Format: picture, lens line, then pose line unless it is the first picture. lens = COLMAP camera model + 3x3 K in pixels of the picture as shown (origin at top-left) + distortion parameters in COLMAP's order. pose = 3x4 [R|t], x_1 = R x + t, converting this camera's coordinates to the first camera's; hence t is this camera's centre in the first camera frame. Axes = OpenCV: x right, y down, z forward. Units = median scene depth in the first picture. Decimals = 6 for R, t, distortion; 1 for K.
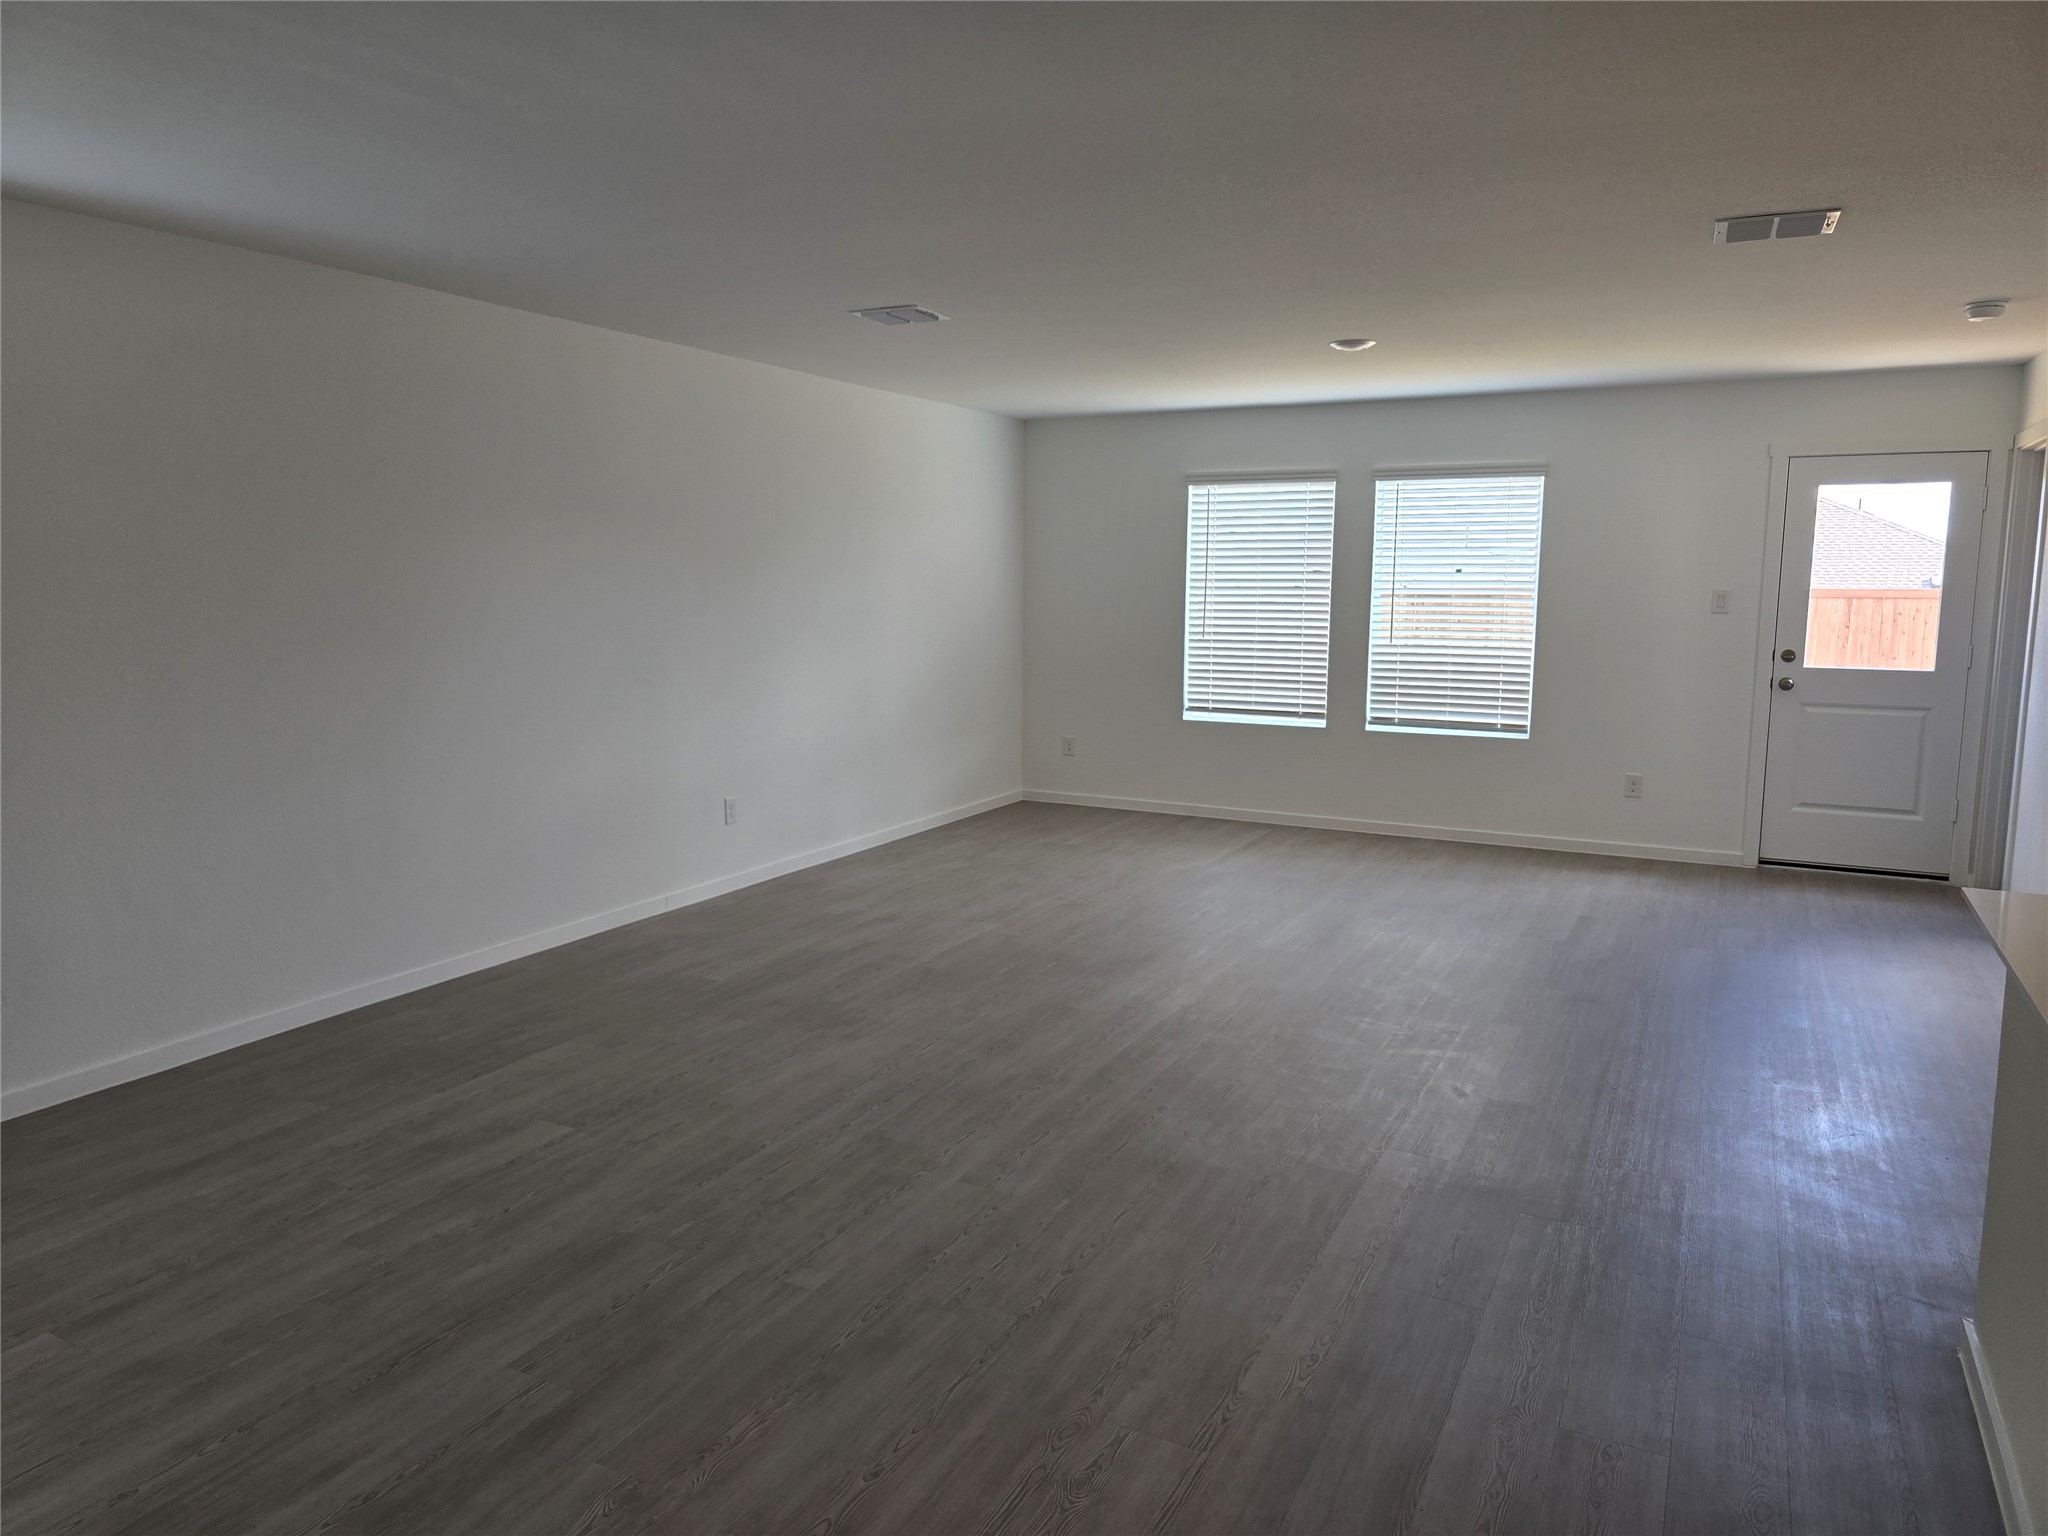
lens RADIAL K [[1389.1, 0, 1004.5], [0, 1389.1, 758.1], [0, 0, 1]] dist [0.025263, -0.012383]
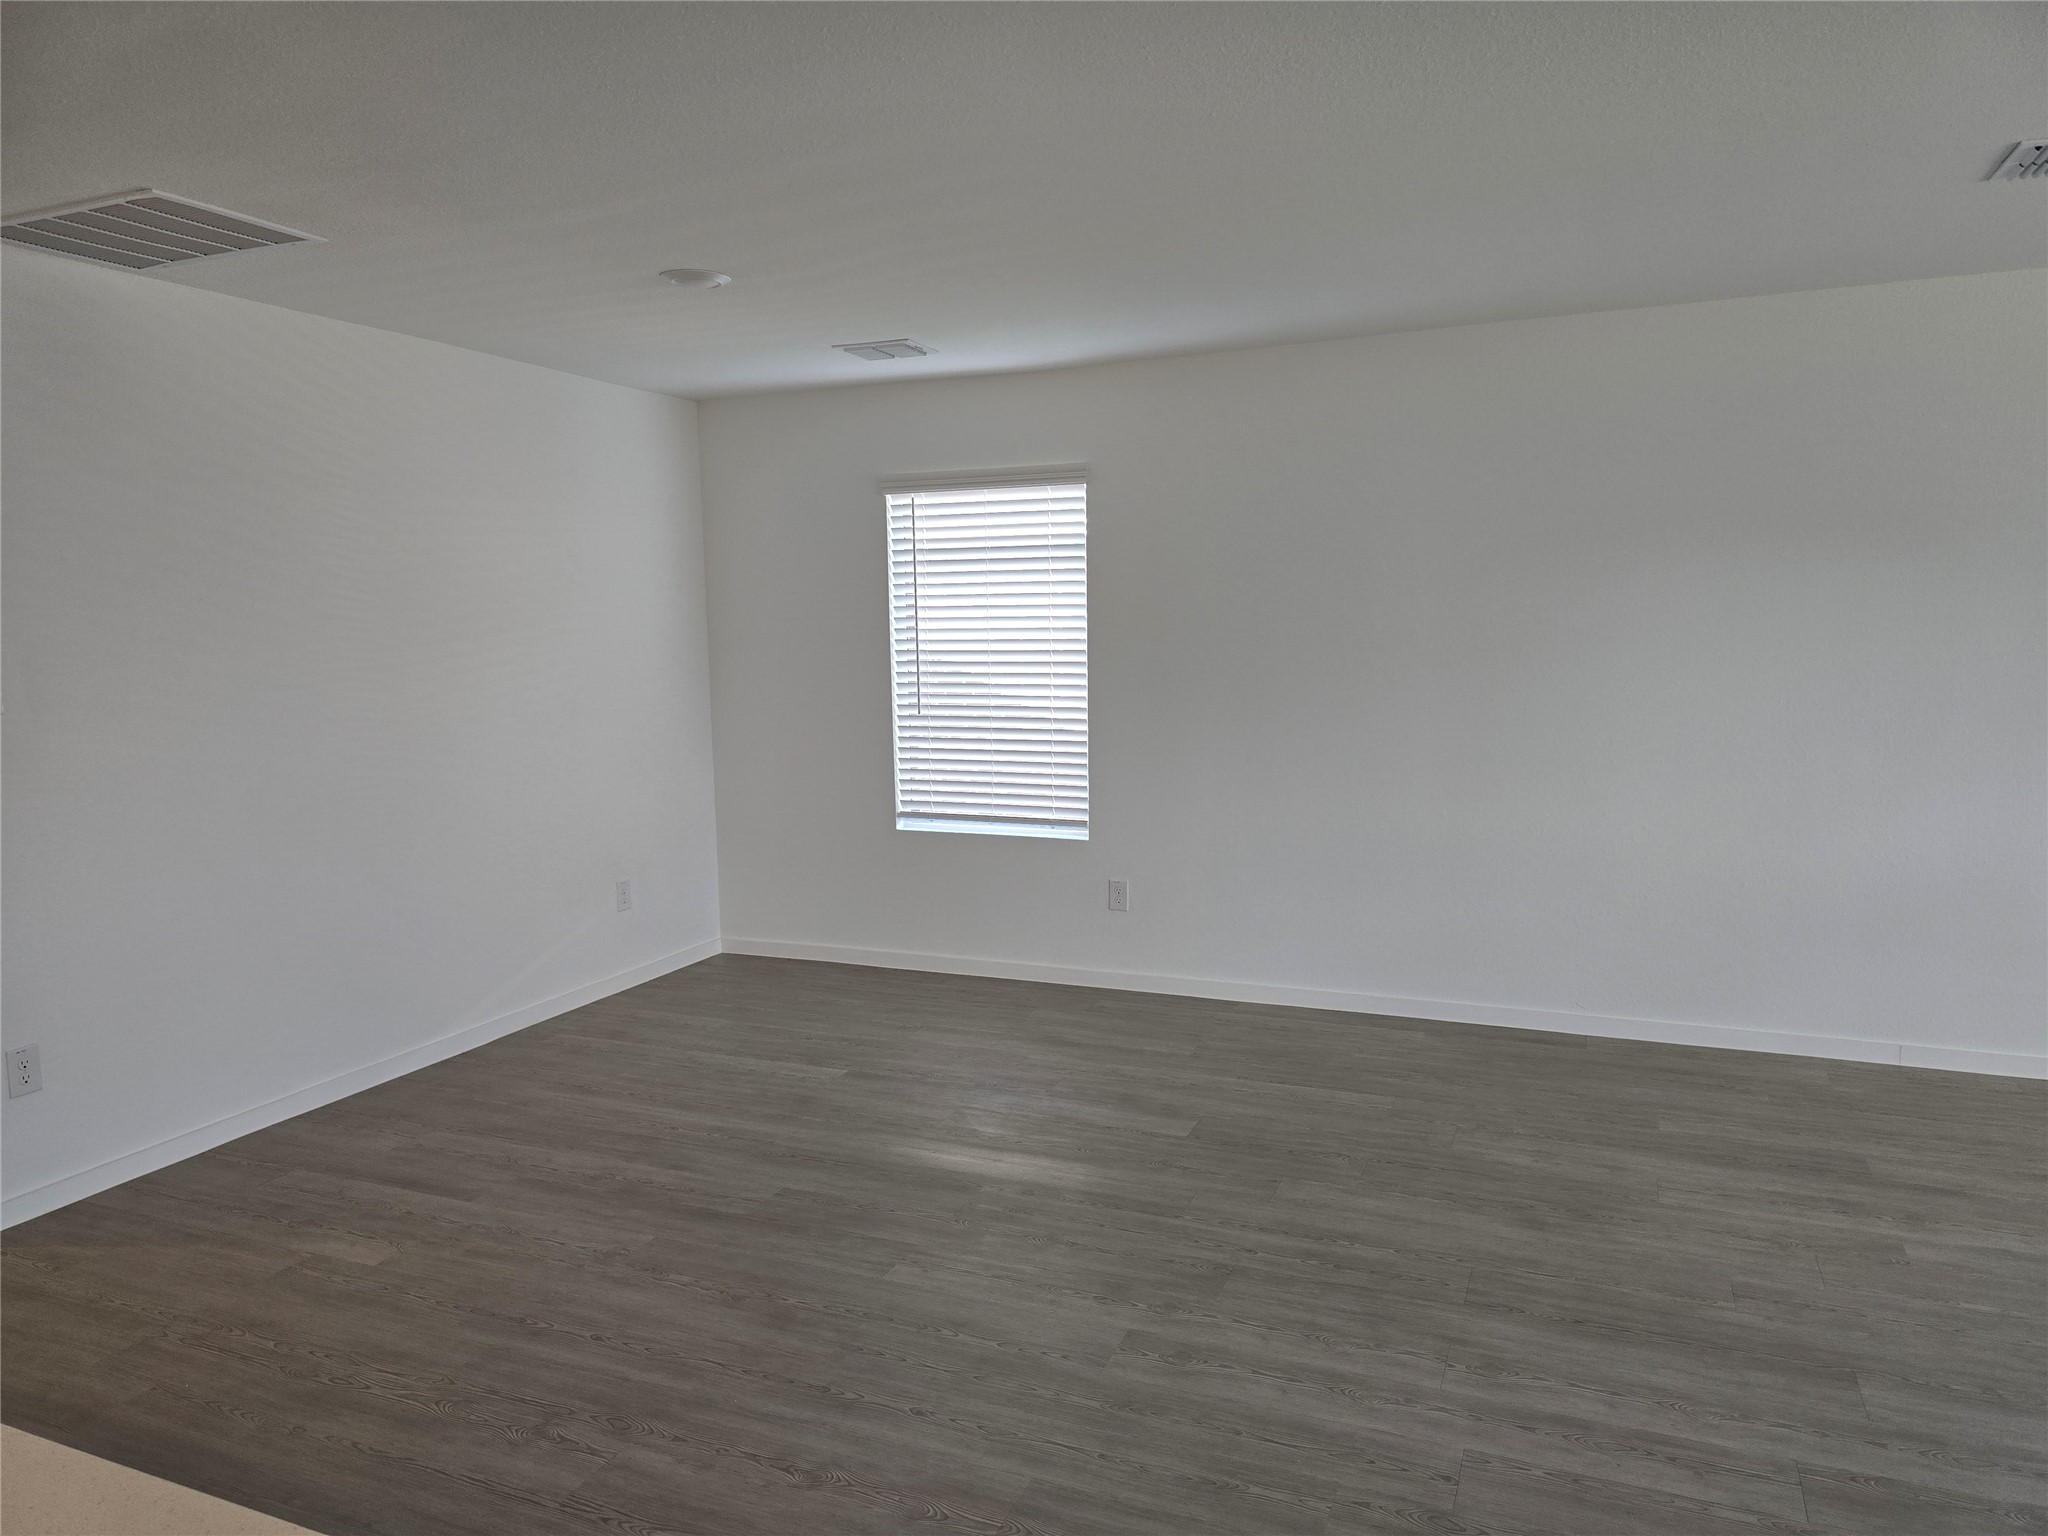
lens RADIAL K [[1389.1, 0, 1004.4], [0, 1389.1, 777.8], [0, 0, 1]] dist [0.025263, -0.012383]
pose [[0.077715, 0.113866, -0.990452, 0.915396], [-0.120153, 0.987285, 0.104074, -0.124856], [0.989709, 0.110917, 0.090408, 0.984469]]
